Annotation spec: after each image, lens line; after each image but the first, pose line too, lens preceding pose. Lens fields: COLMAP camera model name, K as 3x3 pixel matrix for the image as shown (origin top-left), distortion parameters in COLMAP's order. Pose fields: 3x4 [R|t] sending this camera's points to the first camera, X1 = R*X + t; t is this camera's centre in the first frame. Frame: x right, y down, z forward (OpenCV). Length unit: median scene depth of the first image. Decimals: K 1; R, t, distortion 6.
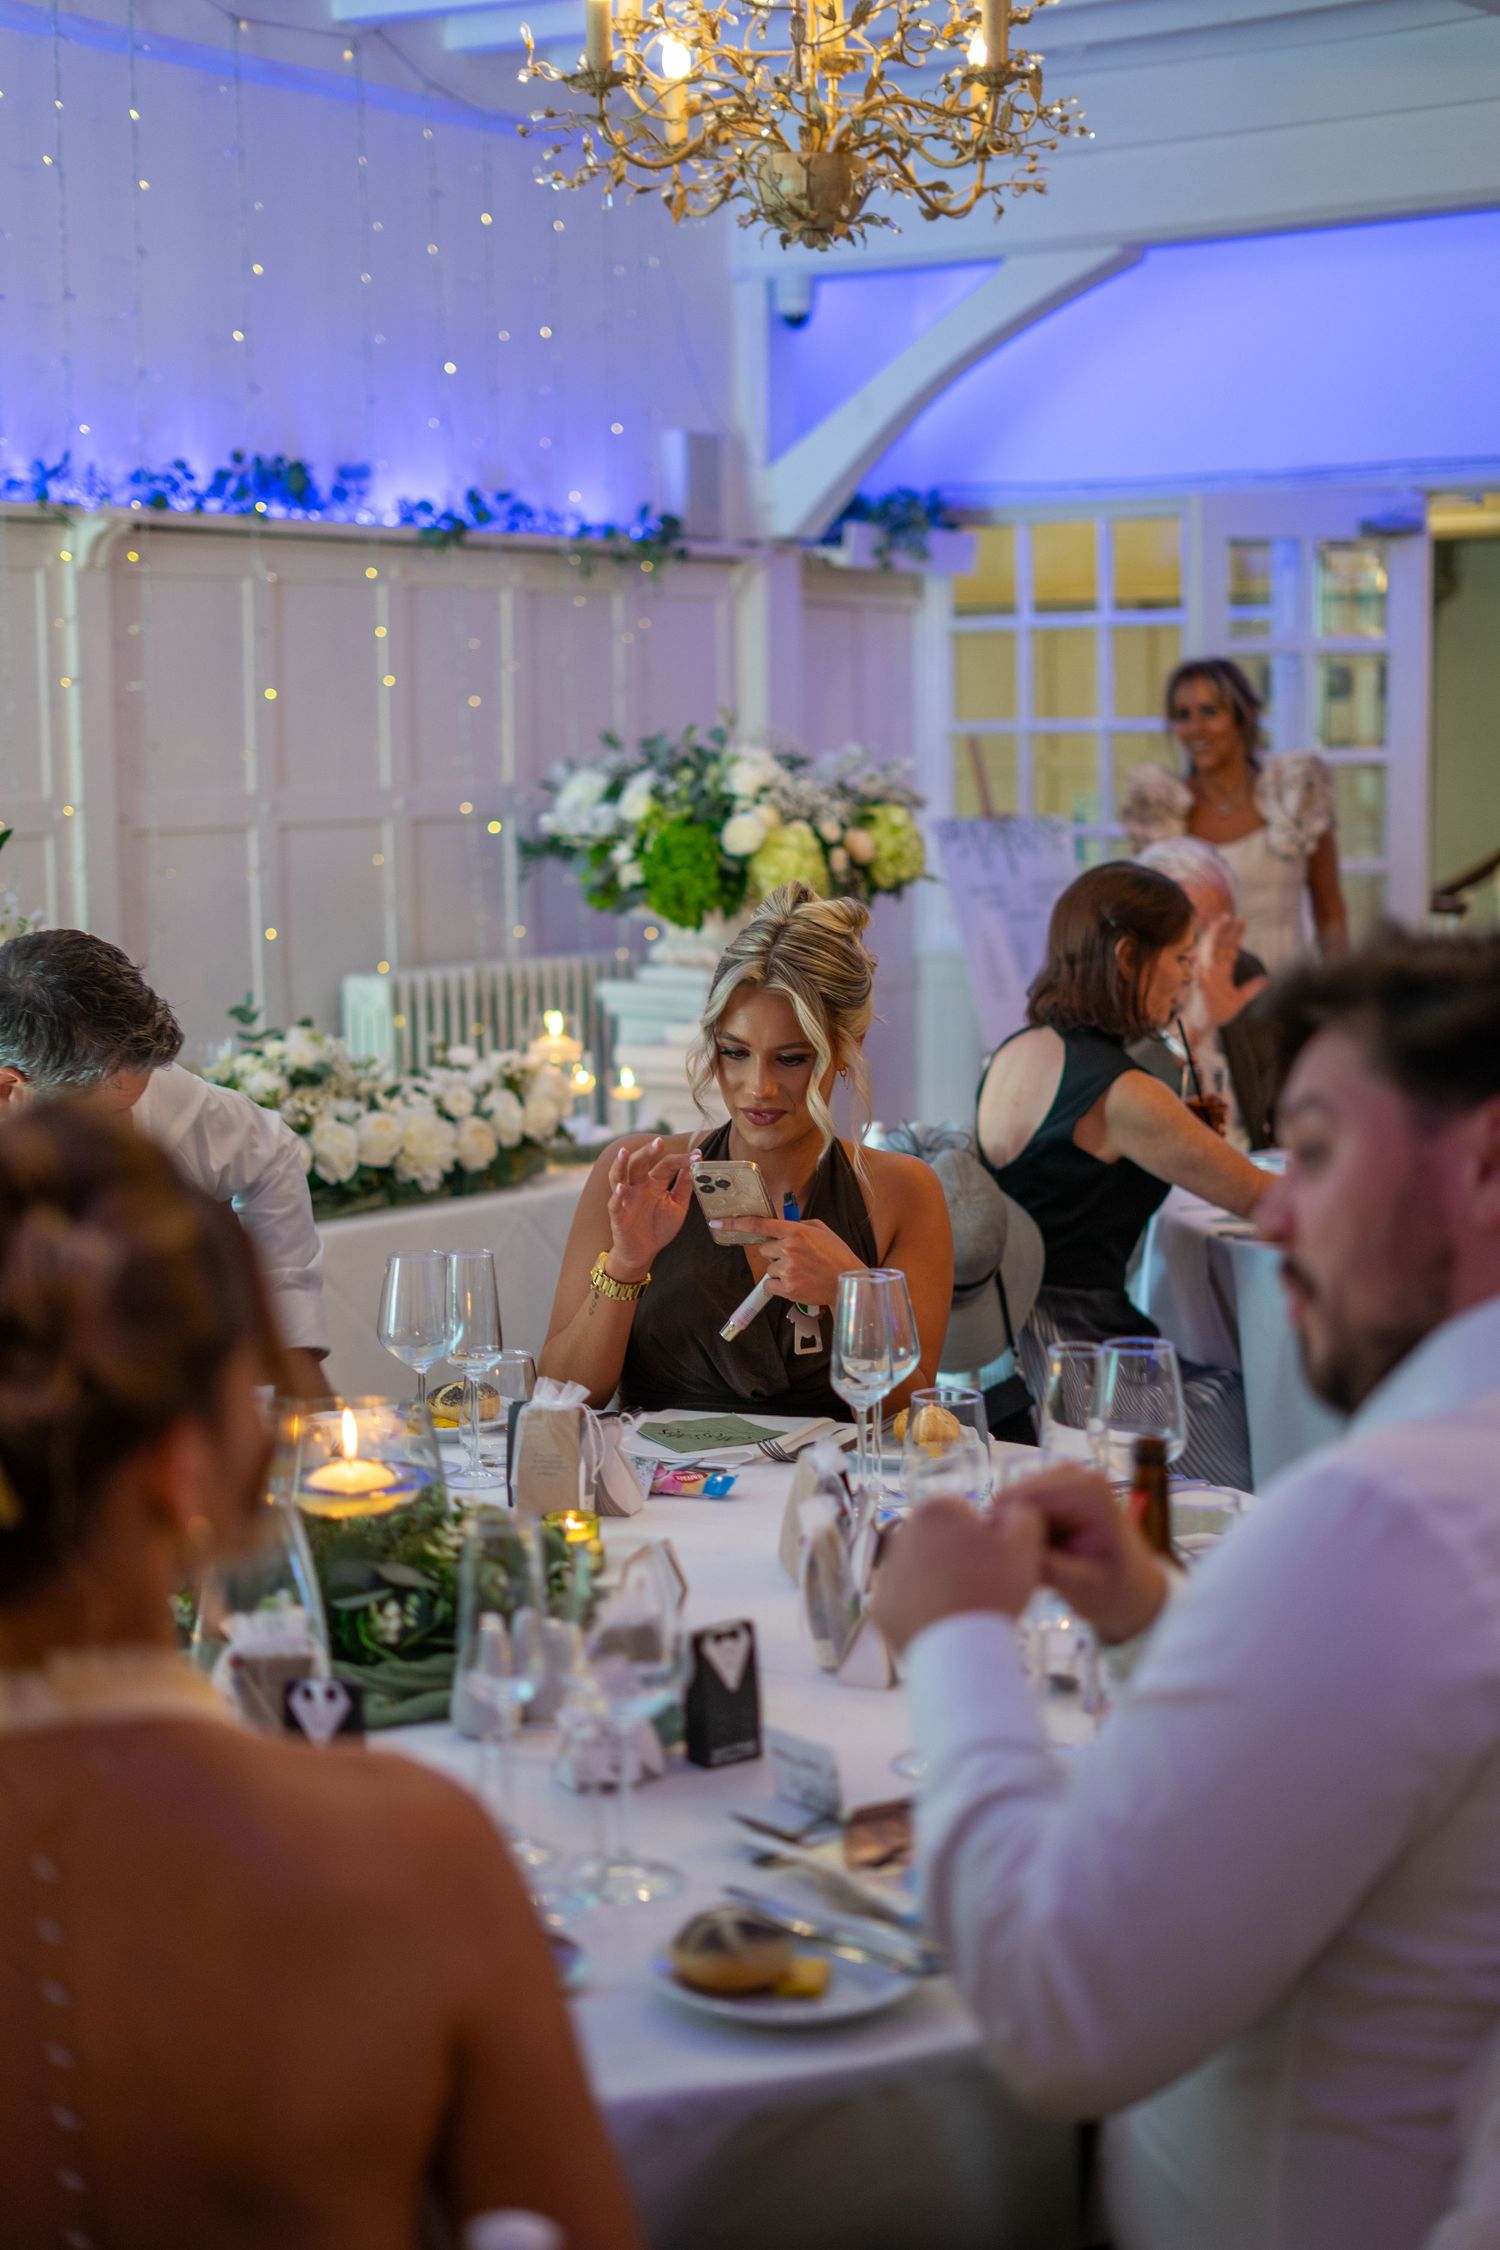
lens RADIAL K [[3271.8, 0, 750.0], [0, 3271.8, 1125.0], [0, 0, 1]] dist [-0.016111, 0.011005]
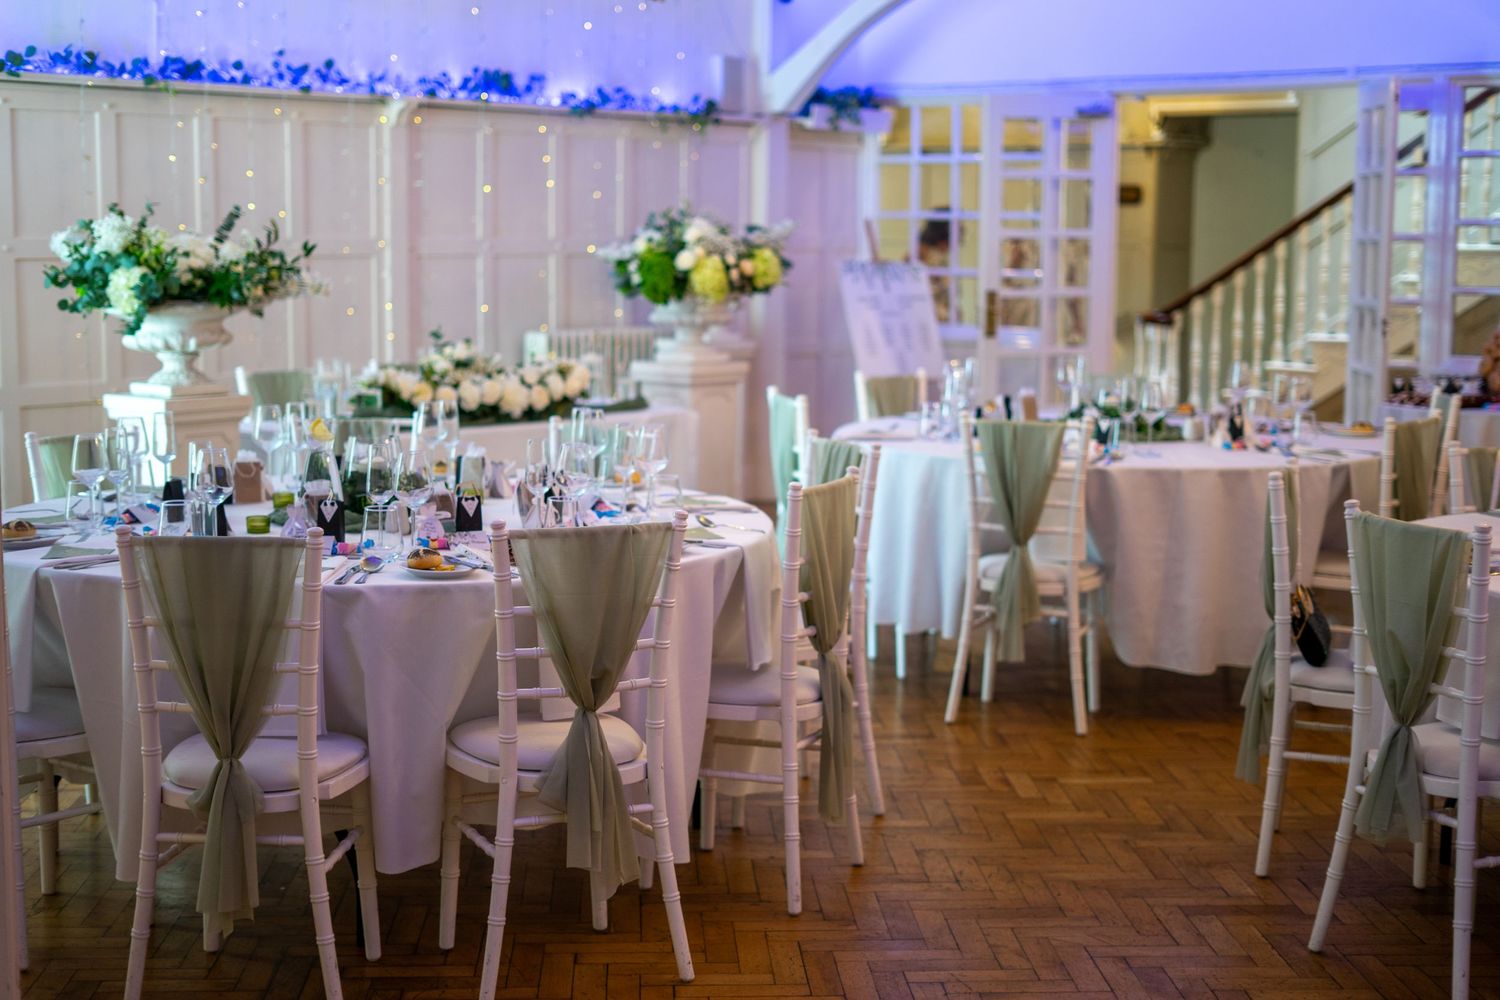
lens RADIAL K [[2211.9, 0, 750.9], [0, 2211.9, 534.9], [0, 0, 1]] dist [-0.011814, -0.122805]
pose [[0.994957, 0.034231, -0.094277, 0.163889], [-0.032327, 0.999243, 0.021658, 0.050202], [0.094947, -0.018501, 0.995310, -0.372873]]
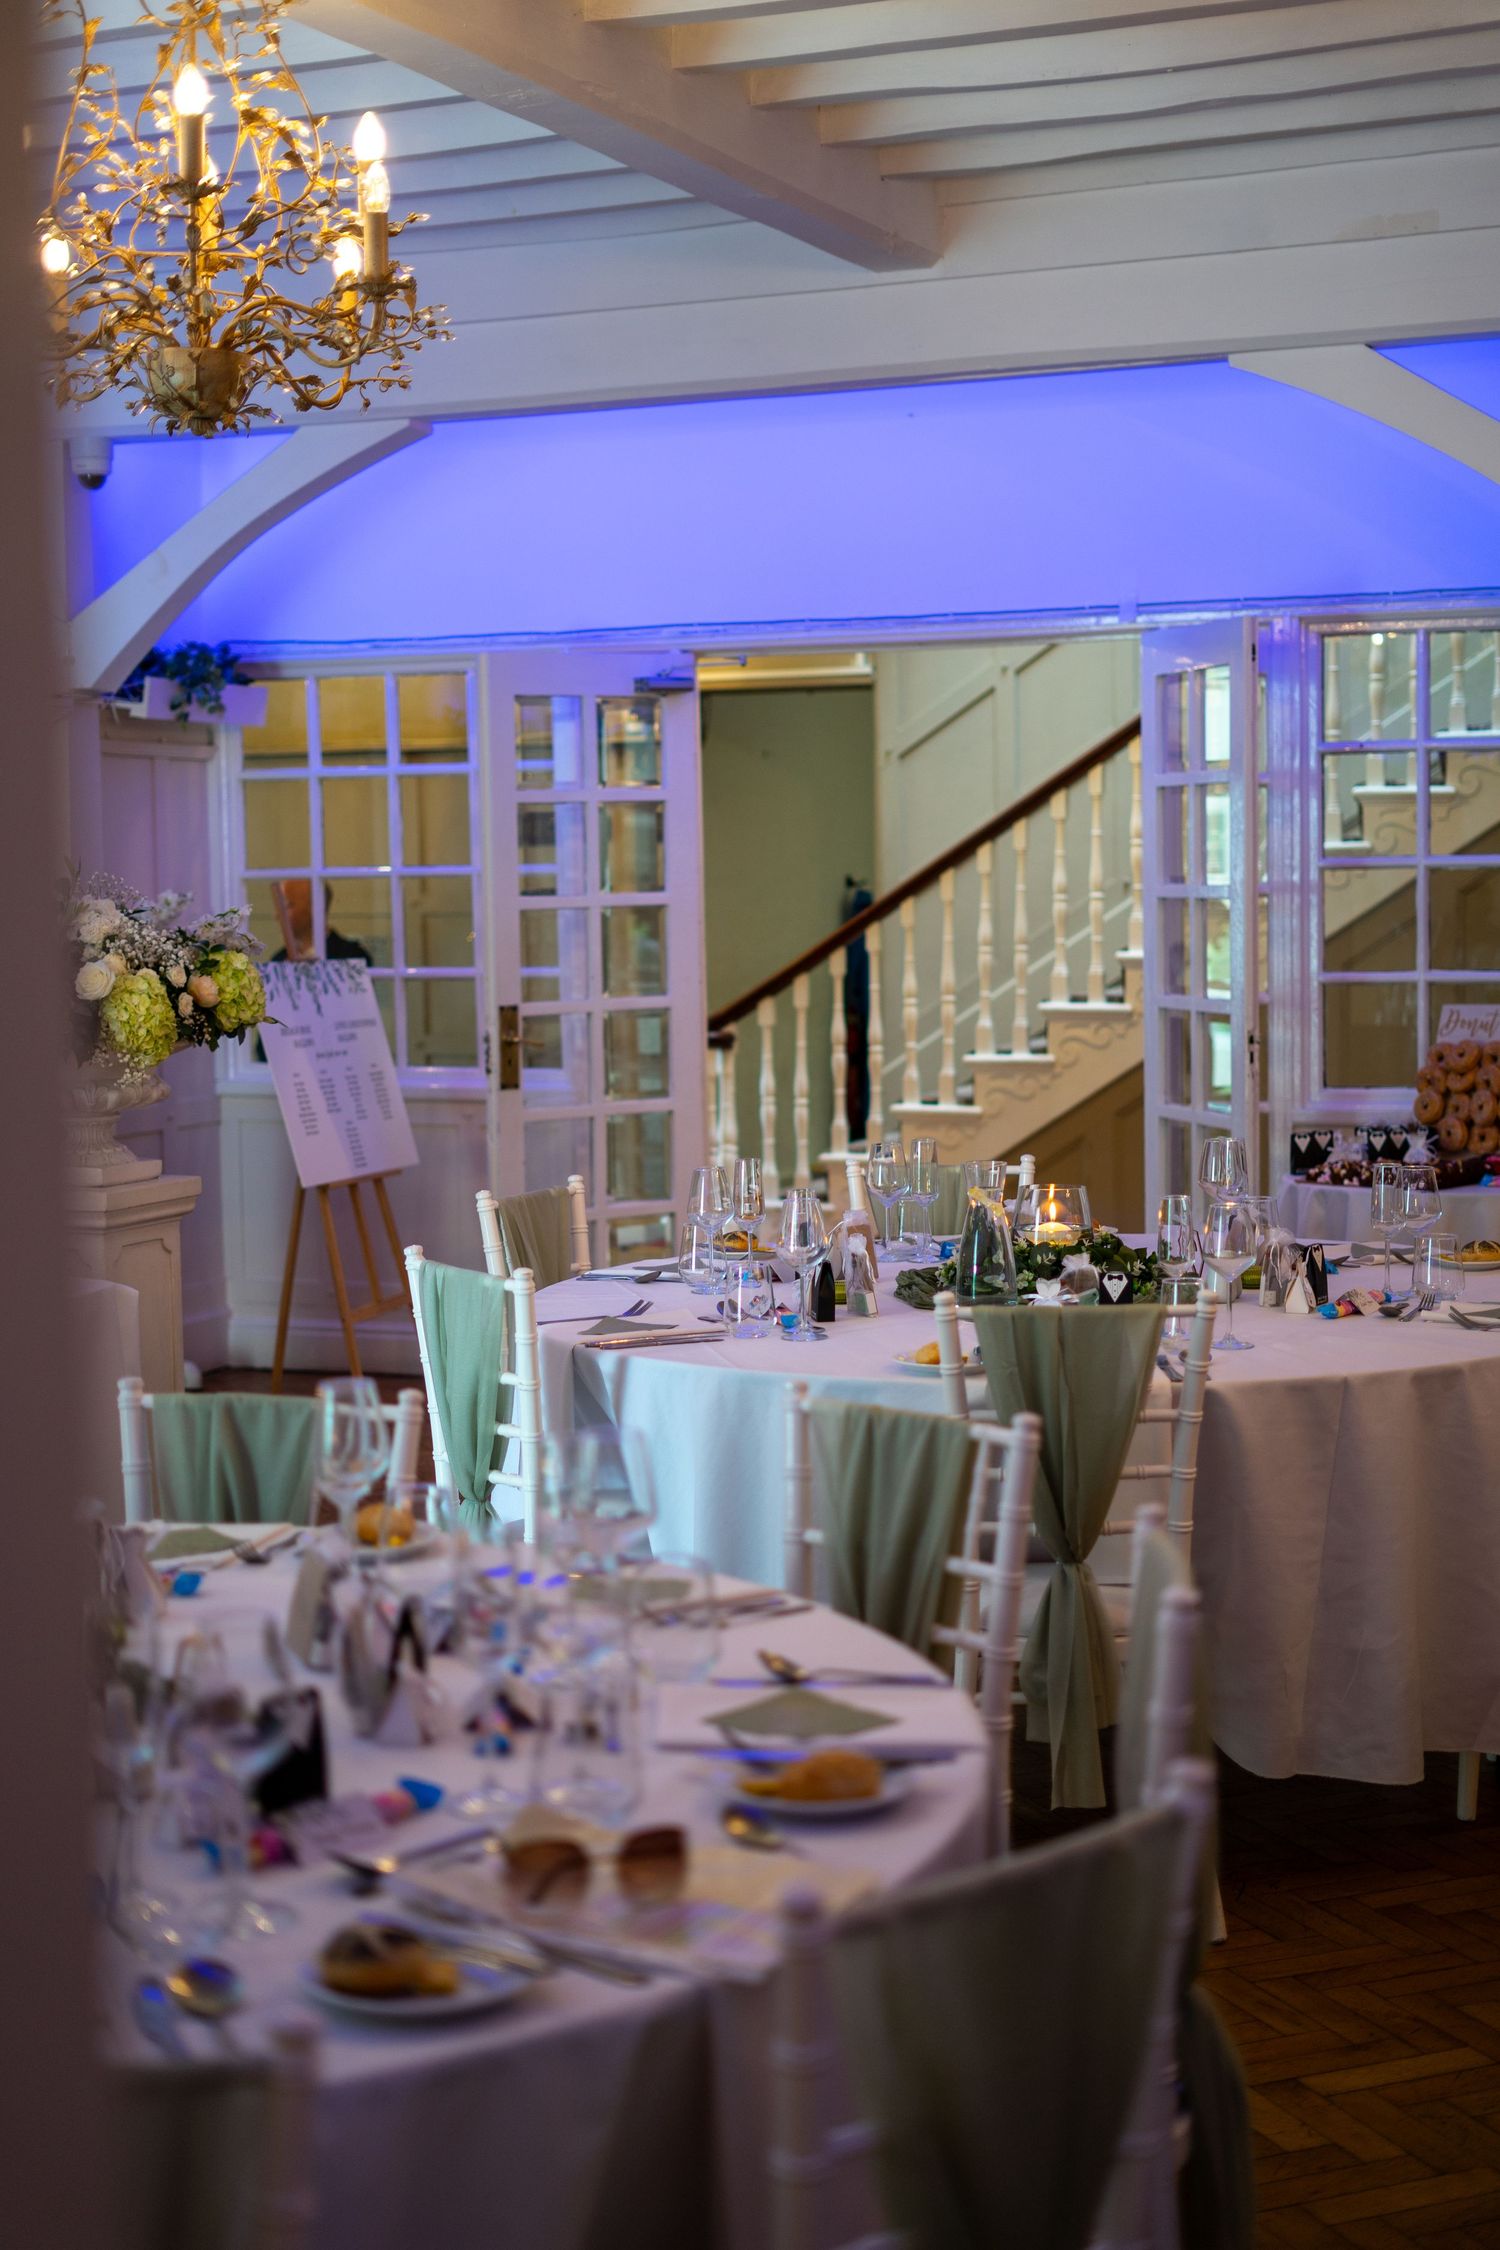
lens RADIAL K [[3271.8, 0, 750.0], [0, 3271.8, 1125.0], [0, 0, 1]] dist [-0.016111, 0.011005]
pose [[0.971212, -0.023118, 0.237092, -0.042911], [0.033061, 0.998729, -0.038045, 0.002634], [-0.235911, 0.044788, 0.970742, -0.047324]]
